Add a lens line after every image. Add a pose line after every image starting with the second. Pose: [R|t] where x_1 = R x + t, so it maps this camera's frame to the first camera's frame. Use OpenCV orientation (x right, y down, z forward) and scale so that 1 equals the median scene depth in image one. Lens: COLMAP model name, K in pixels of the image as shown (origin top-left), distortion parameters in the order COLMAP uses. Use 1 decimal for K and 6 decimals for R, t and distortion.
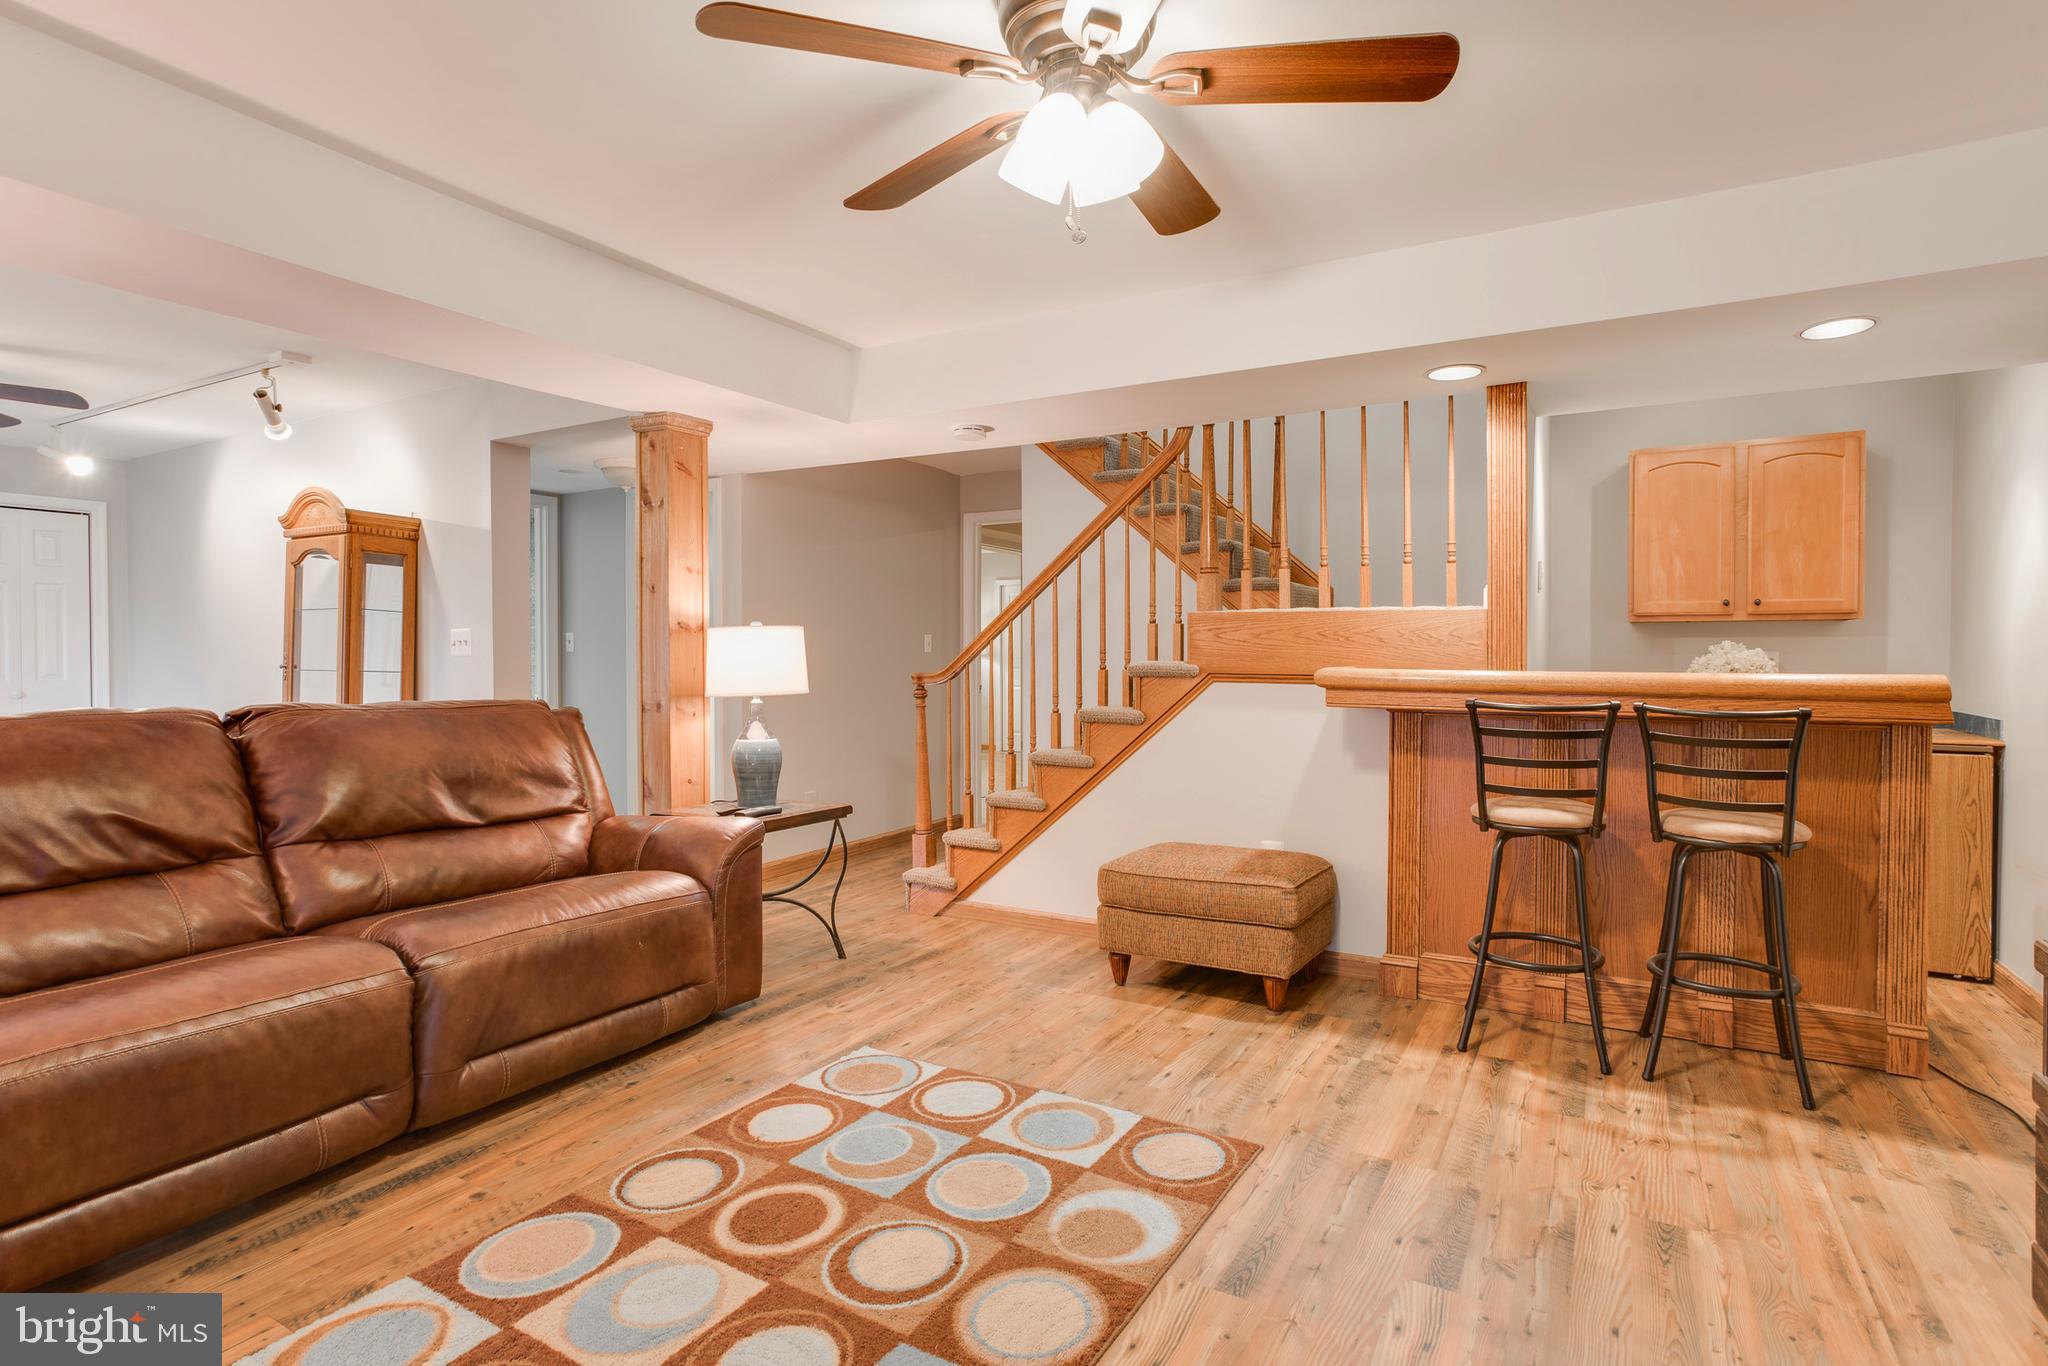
lens RADIAL K [[1042.6, 0, 1024.0], [0, 1042.6, 683.0], [0, 0, 1]] dist [-0.000583, 0.000837]
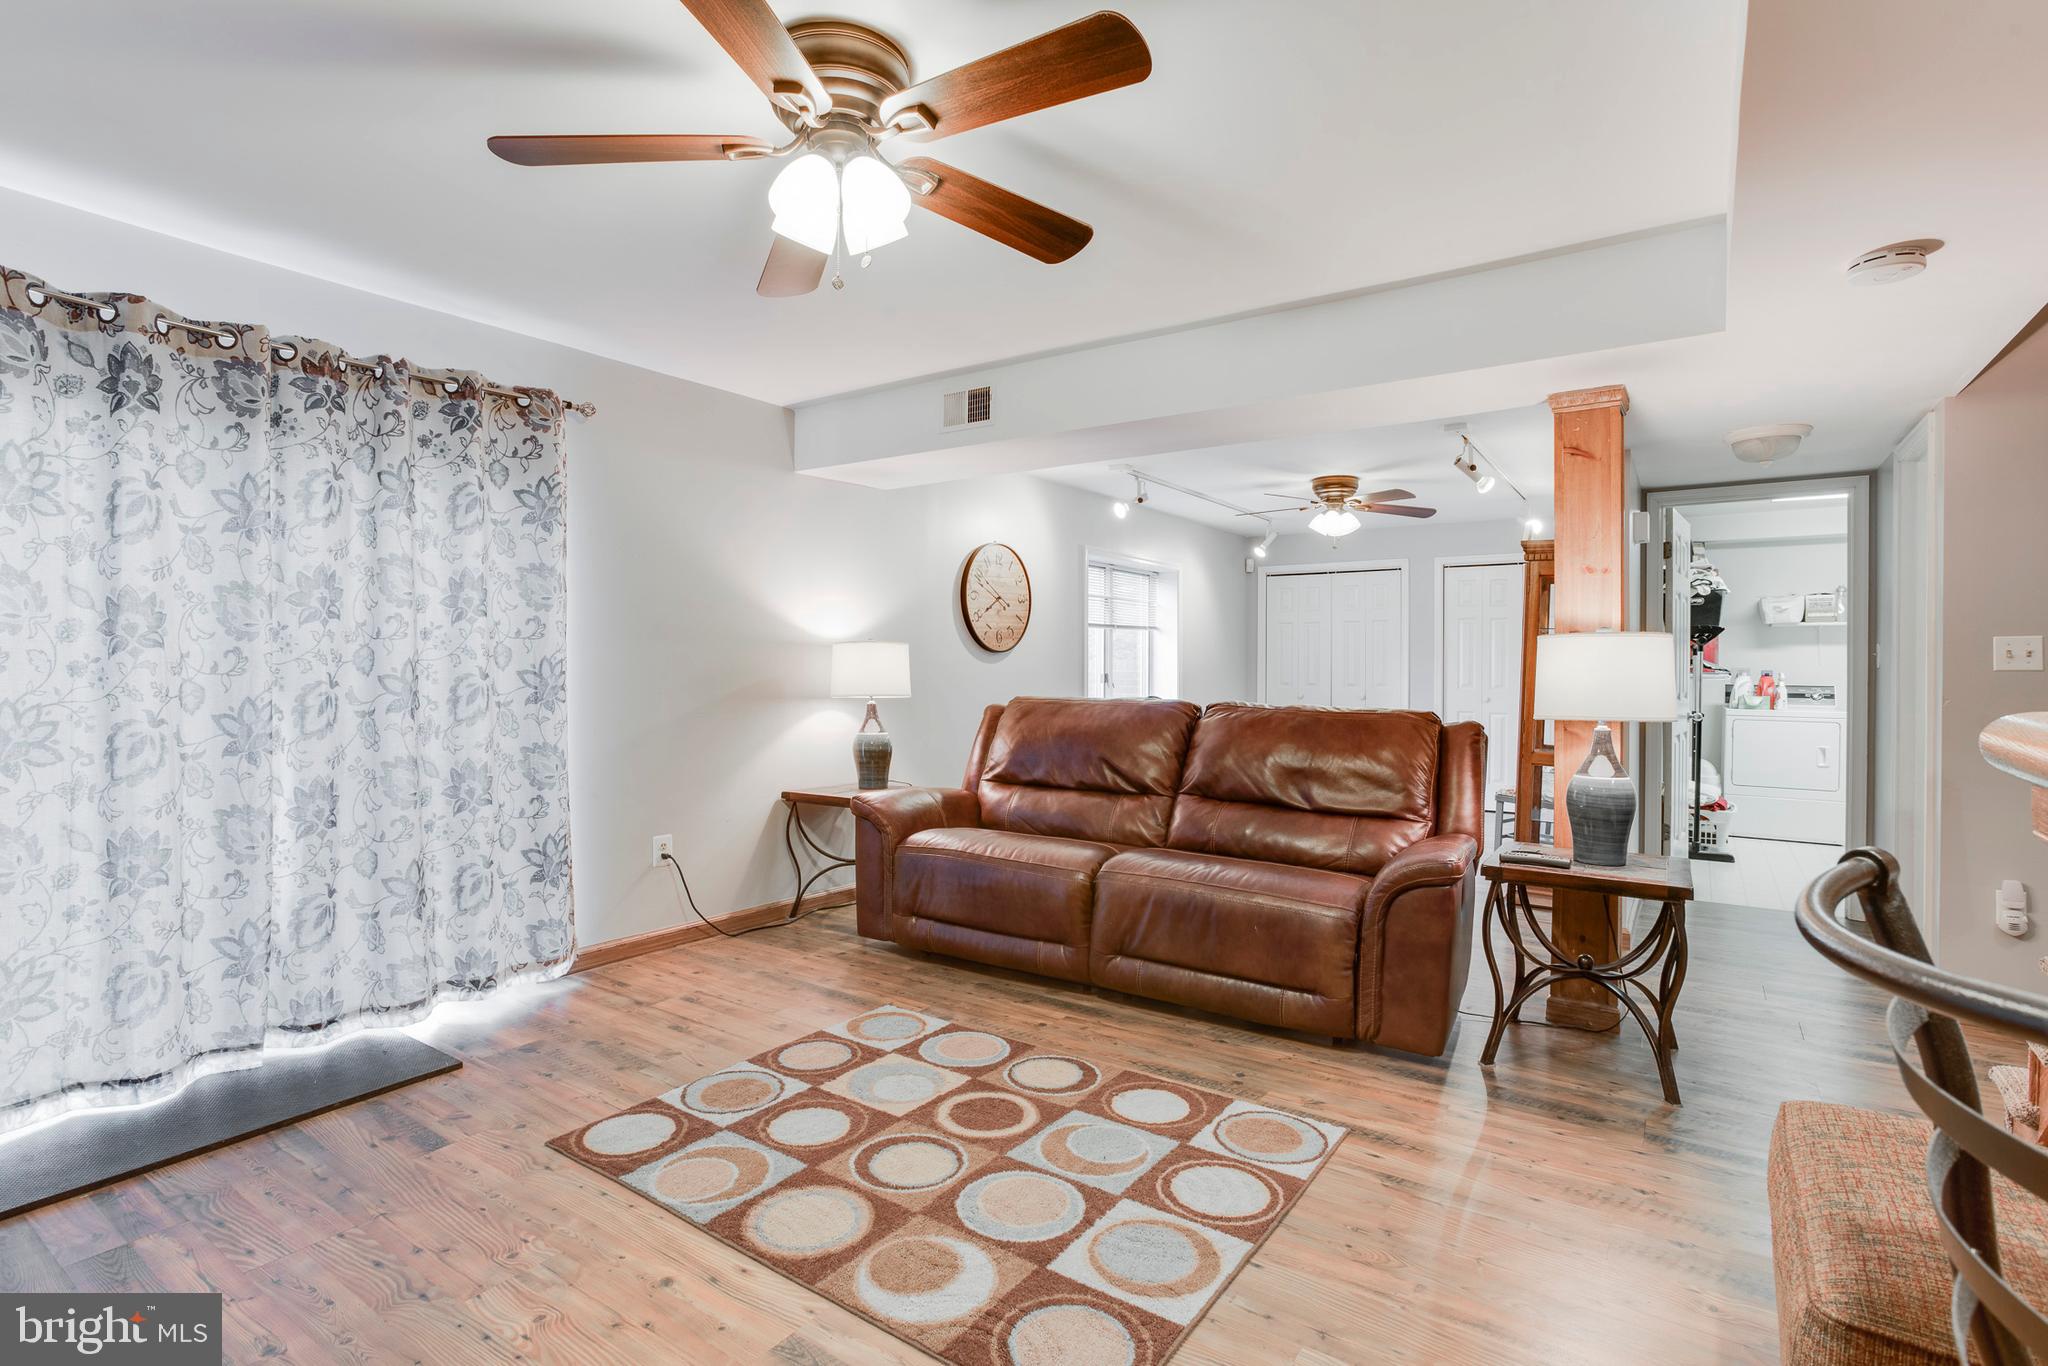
lens RADIAL K [[966.4, 0, 1024.0], [0, 966.4, 683.0], [0, 0, 1]] dist [-0.039330, 0.000127]
pose [[-0.091980, 0.001116, -0.995760, 0.817439], [-0.033792, 0.999420, 0.004242, -0.006330], [0.995187, 0.034039, -0.091889, 1.028183]]
